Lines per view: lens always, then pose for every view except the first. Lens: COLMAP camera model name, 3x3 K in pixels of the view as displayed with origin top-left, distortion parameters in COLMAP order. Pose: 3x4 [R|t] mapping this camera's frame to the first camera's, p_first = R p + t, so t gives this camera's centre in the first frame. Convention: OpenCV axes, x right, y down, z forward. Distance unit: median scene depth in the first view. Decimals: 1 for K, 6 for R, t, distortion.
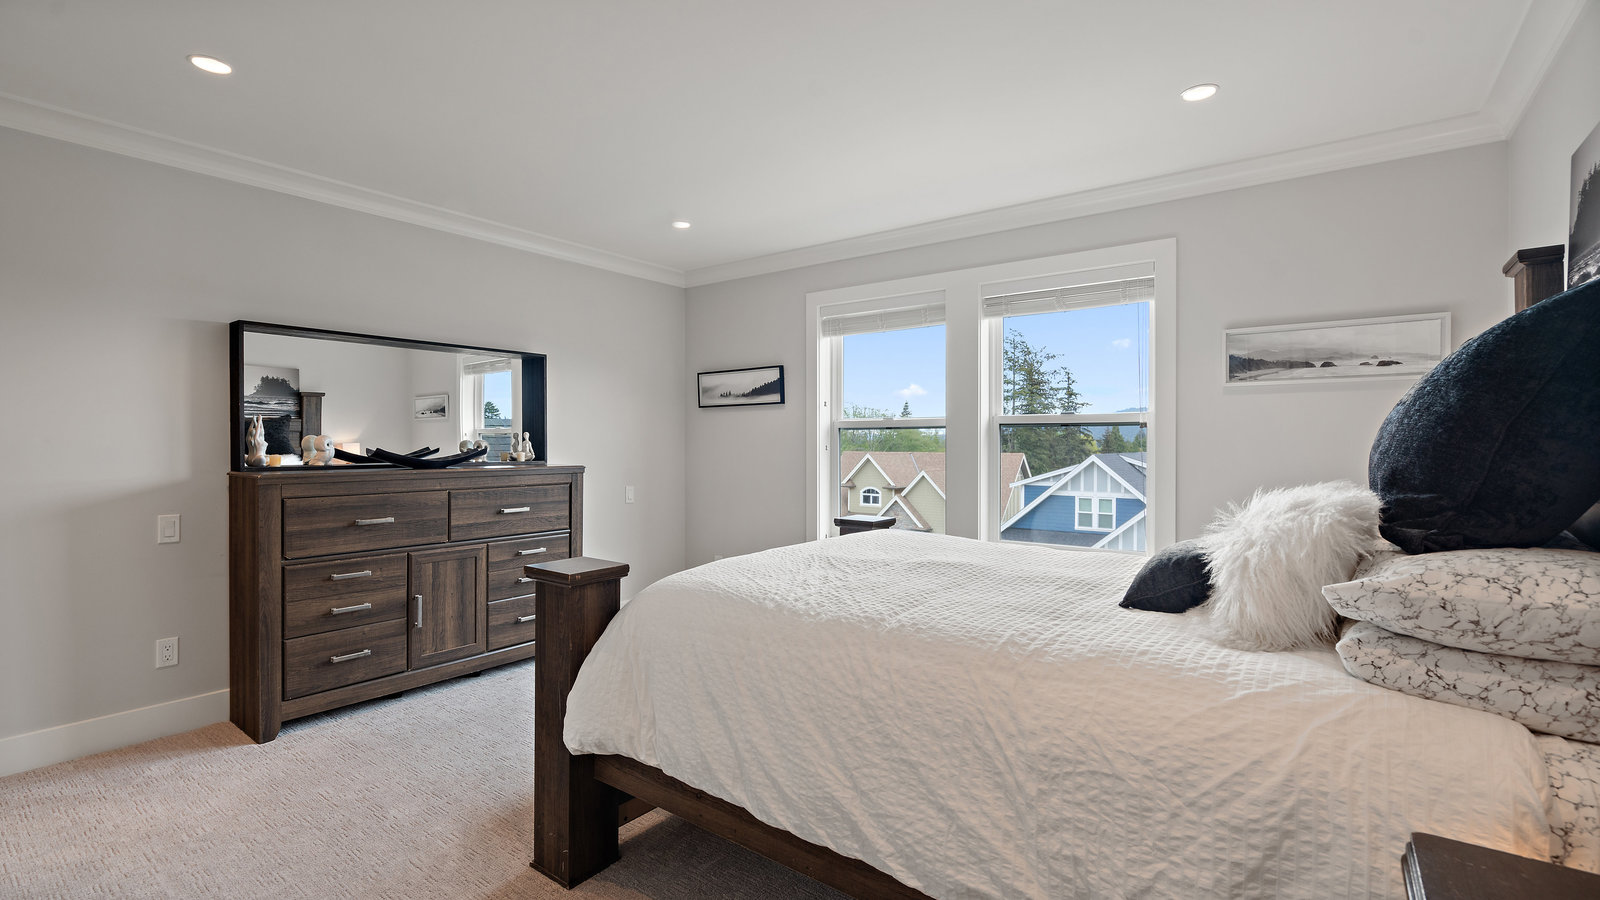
lens RADIAL K [[726.9, 0, 792.2], [0, 726.9, 443.9], [0, 0, 1]] dist [0.000098, 0.000209]
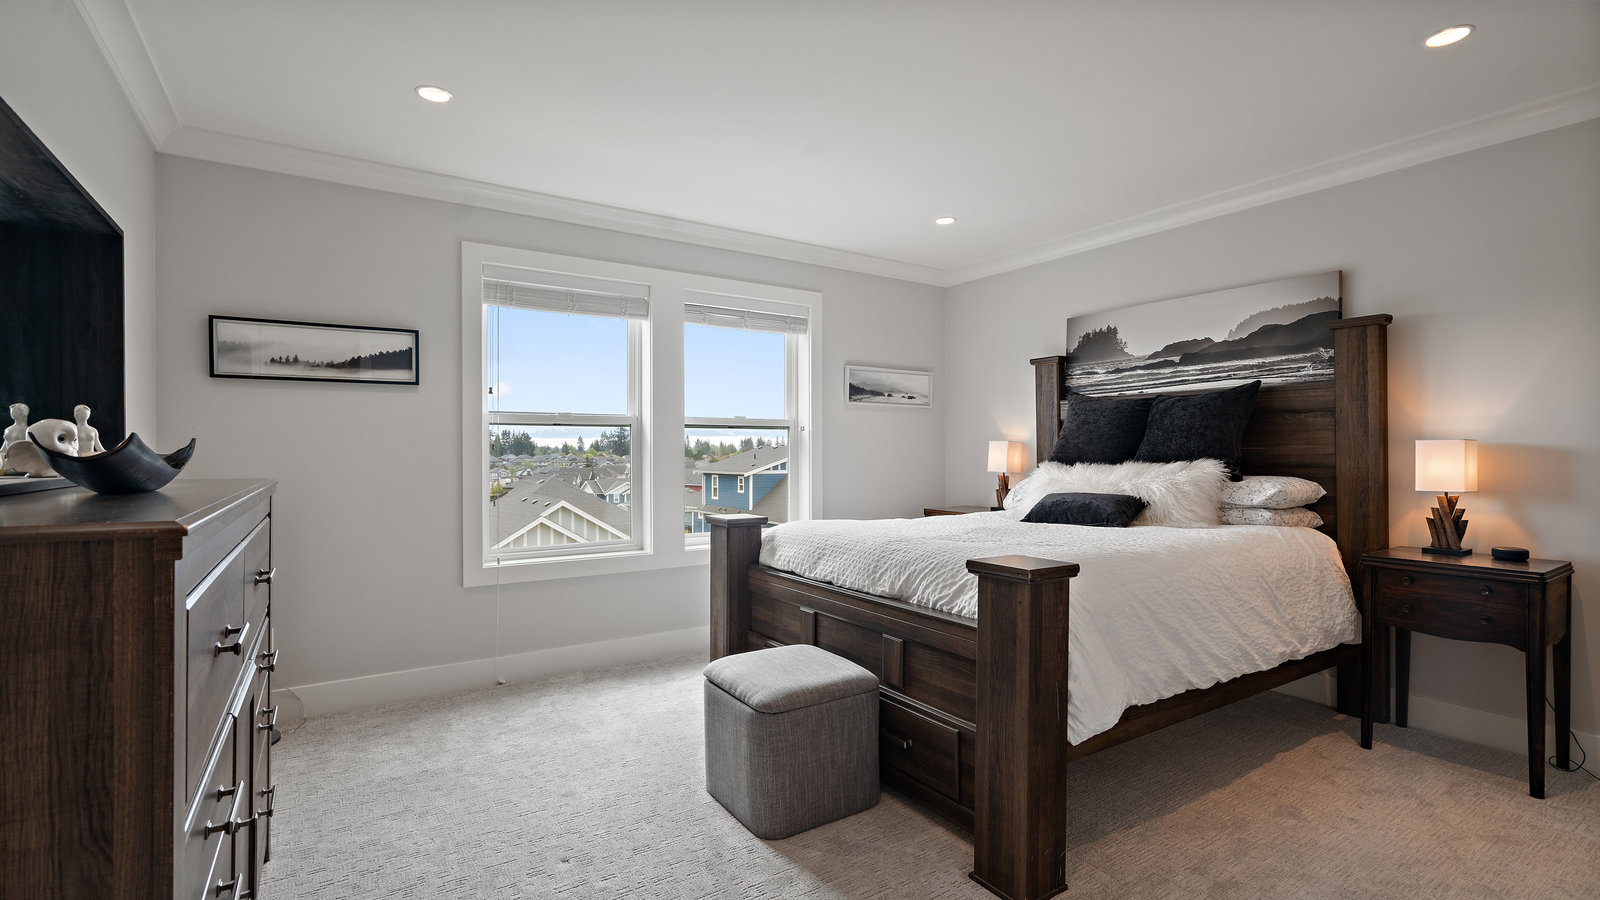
lens RADIAL K [[726.9, 0, 794.1], [0, 726.9, 455.9], [0, 0, 1]] dist [0.000098, 0.000209]
pose [[0.339658, -0.003753, 0.940541, -0.621533], [0.005287, 0.999984, 0.002080, 0.015814], [-0.940534, 0.004266, 0.339672, 0.468263]]
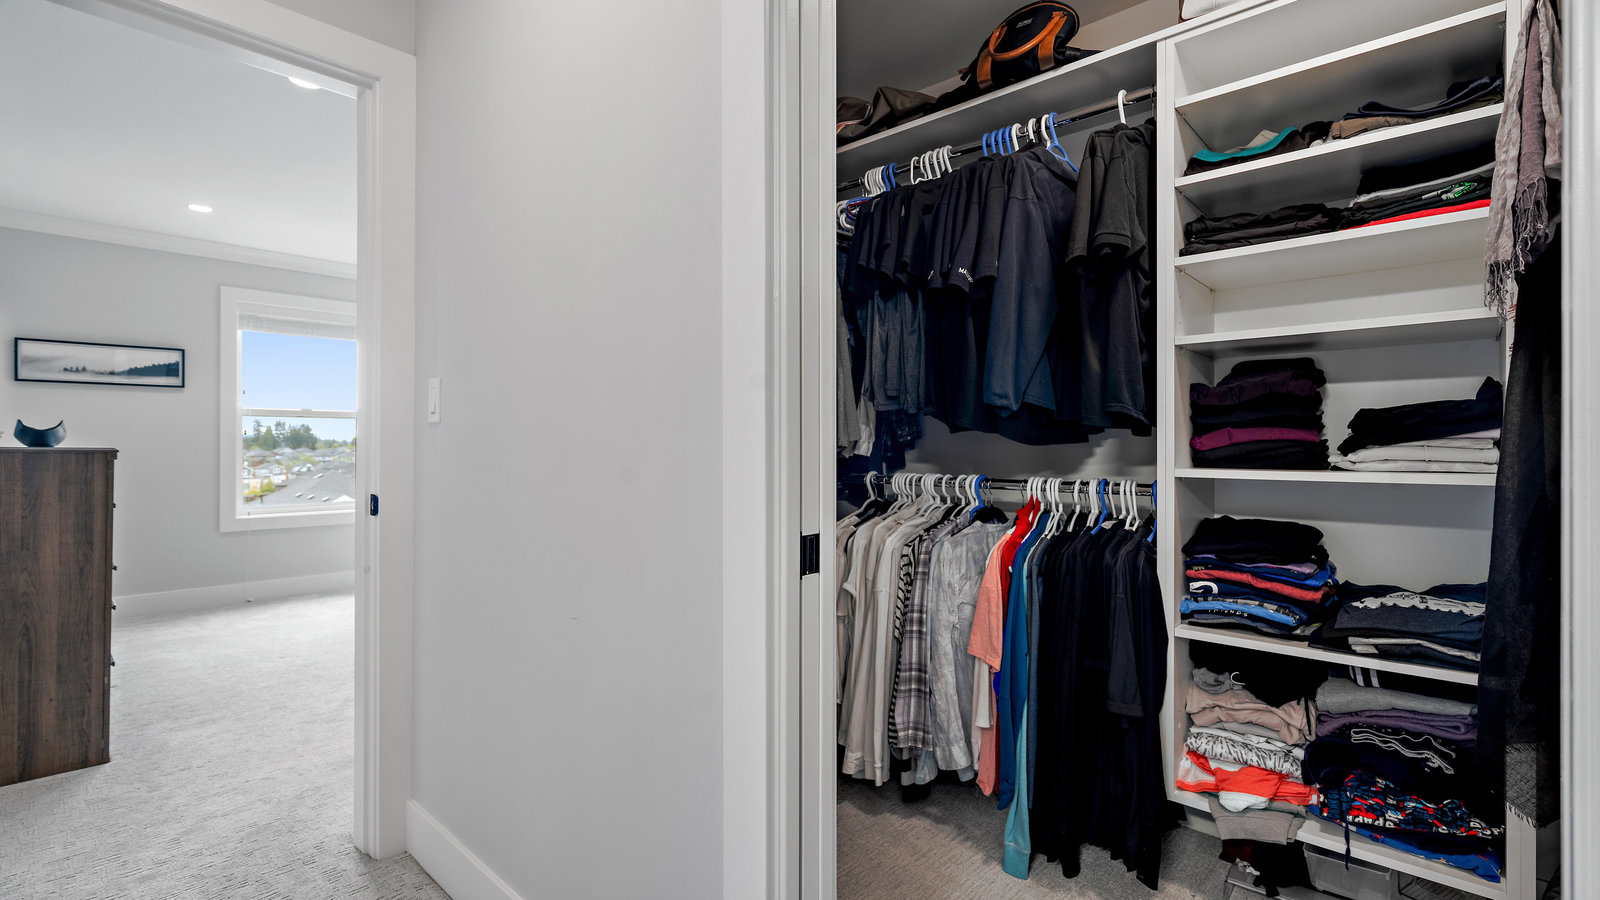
lens RADIAL K [[726.9, 0, 789.4], [0, 726.9, 449.9], [0, 0, 1]] dist [0.000098, 0.000209]
pose [[0.112897, -0.000526, 0.993607, -1.018713], [0.000735, 1.000000, 0.000446, 0.033119], [-0.993606, 0.000680, 0.112897, 0.073479]]
